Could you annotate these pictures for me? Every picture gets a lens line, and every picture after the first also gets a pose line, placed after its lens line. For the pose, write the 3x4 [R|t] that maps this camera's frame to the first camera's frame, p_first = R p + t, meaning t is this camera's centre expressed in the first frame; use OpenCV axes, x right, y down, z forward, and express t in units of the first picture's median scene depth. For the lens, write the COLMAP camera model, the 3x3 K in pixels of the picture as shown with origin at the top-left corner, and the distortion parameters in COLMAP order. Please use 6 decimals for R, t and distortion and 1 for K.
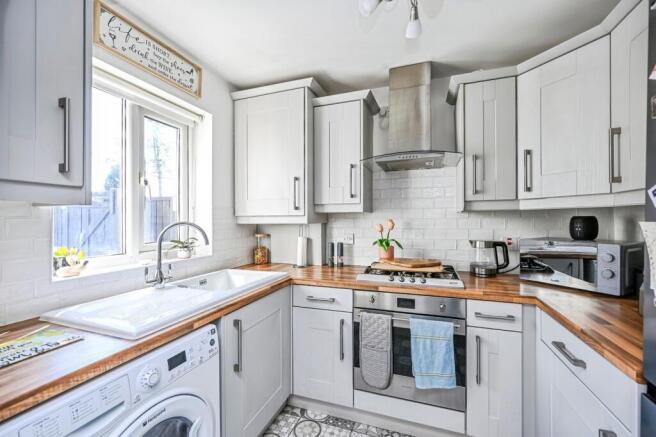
lens RADIAL K [[273.4, 0, 327.6], [0, 273.4, 217.6], [0, 0, 1]] dist [0.002264, 0.000342]
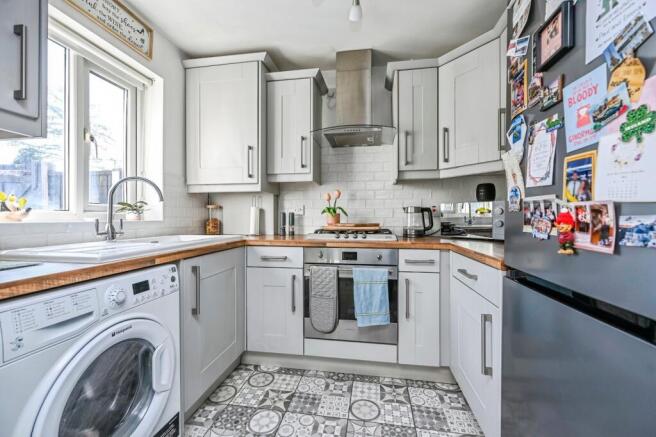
lens RADIAL K [[274.3, 0, 326.7], [0, 274.3, 218.7], [0, 0, 1]] dist [0.000990, 0.000740]
pose [[0.983622, 0.001313, 0.180237, -0.015792], [-0.002419, 0.999980, 0.005917, 0.140398], [-0.180225, -0.006256, 0.983605, -0.109049]]
